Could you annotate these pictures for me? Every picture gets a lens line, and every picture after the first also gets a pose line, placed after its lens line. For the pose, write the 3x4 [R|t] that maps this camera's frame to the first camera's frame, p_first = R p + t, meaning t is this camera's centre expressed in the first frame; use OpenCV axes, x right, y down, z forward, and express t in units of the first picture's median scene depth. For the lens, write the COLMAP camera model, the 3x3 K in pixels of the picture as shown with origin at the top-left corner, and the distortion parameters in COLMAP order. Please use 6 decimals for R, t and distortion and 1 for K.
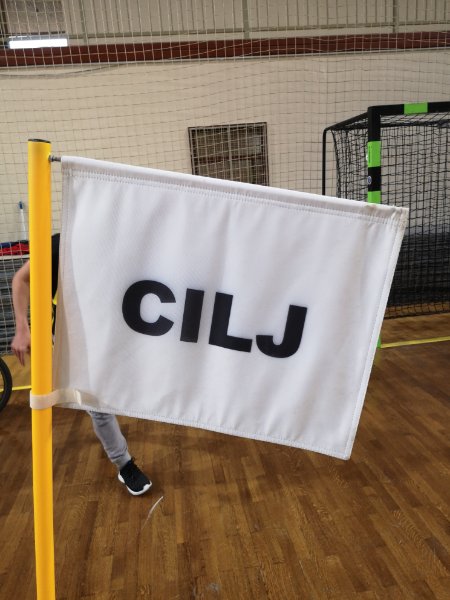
lens RADIAL K [[508.3, 0, 248.6], [0, 508.3, 277.8], [0, 0, 1]] dist [0.082803, 0.000170]
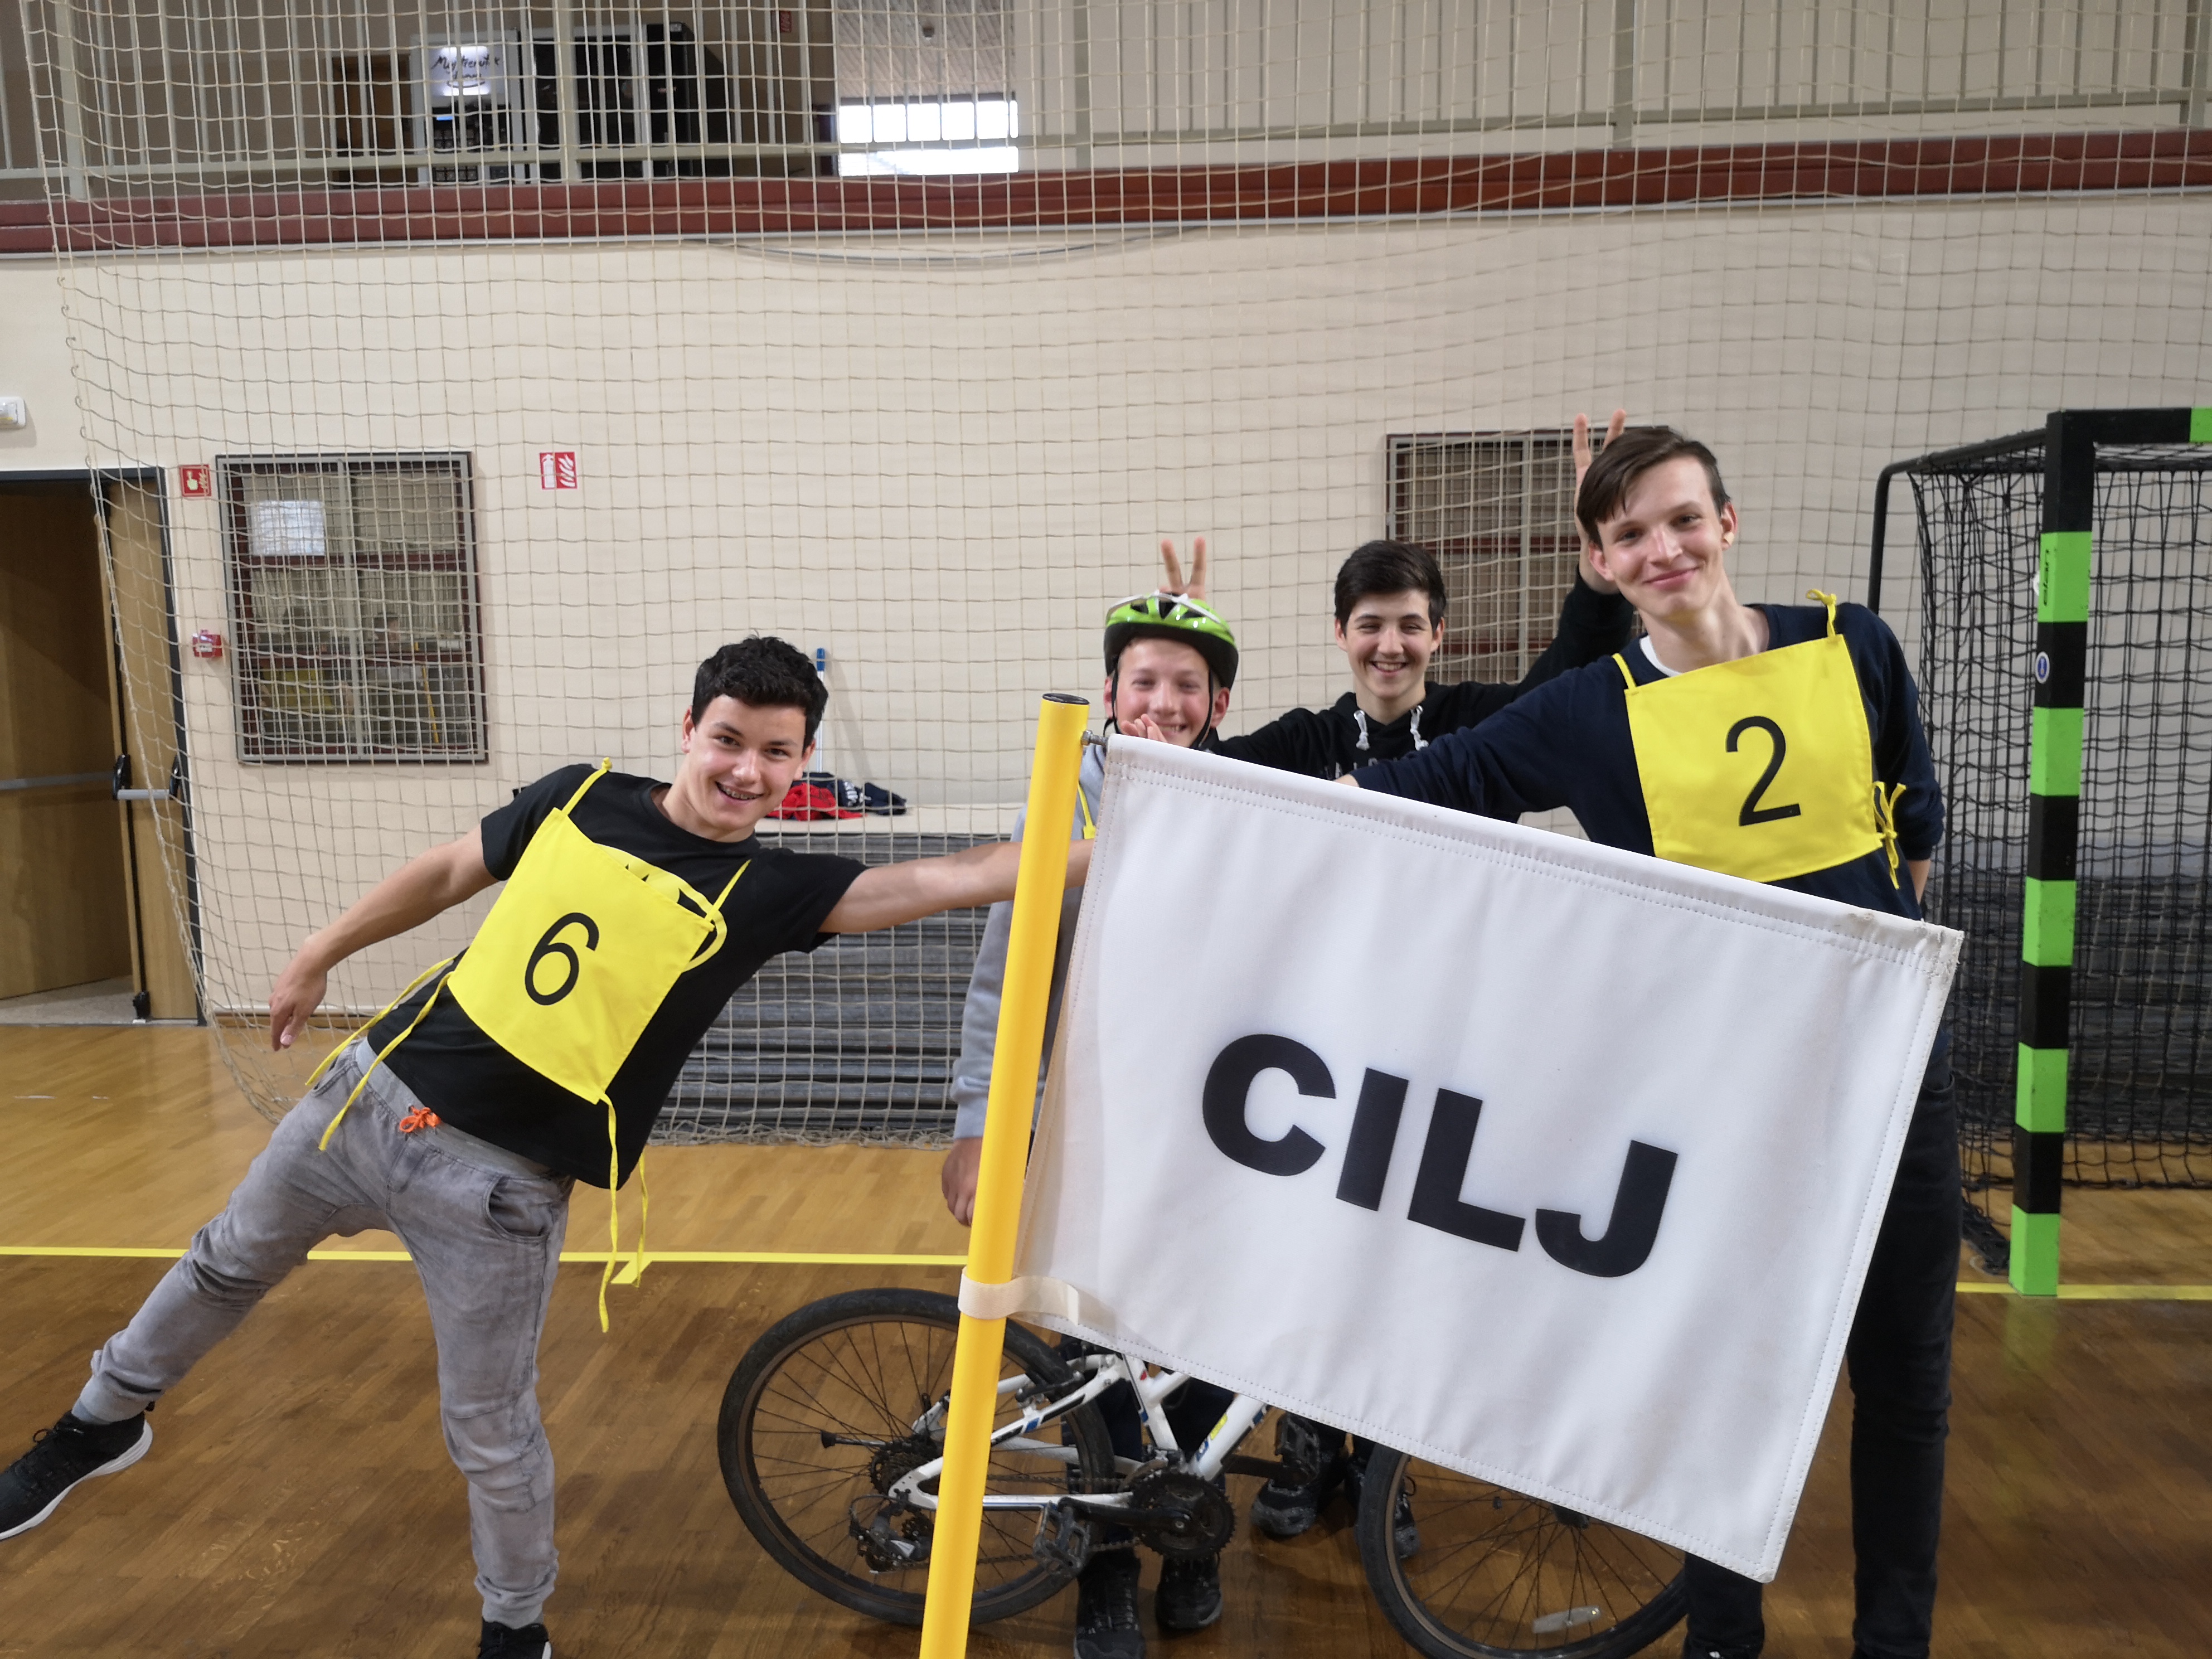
lens RADIAL K [[1736.4, 0, 1153.5], [0, 1736.4, 834.6], [0, 0, 1]] dist [0.033371, -0.002055]
pose [[0.969720, 0.078966, -0.231100, 0.016028], [-0.095547, 0.993527, -0.061442, -0.059328], [0.224752, 0.081663, 0.970988, -0.364937]]
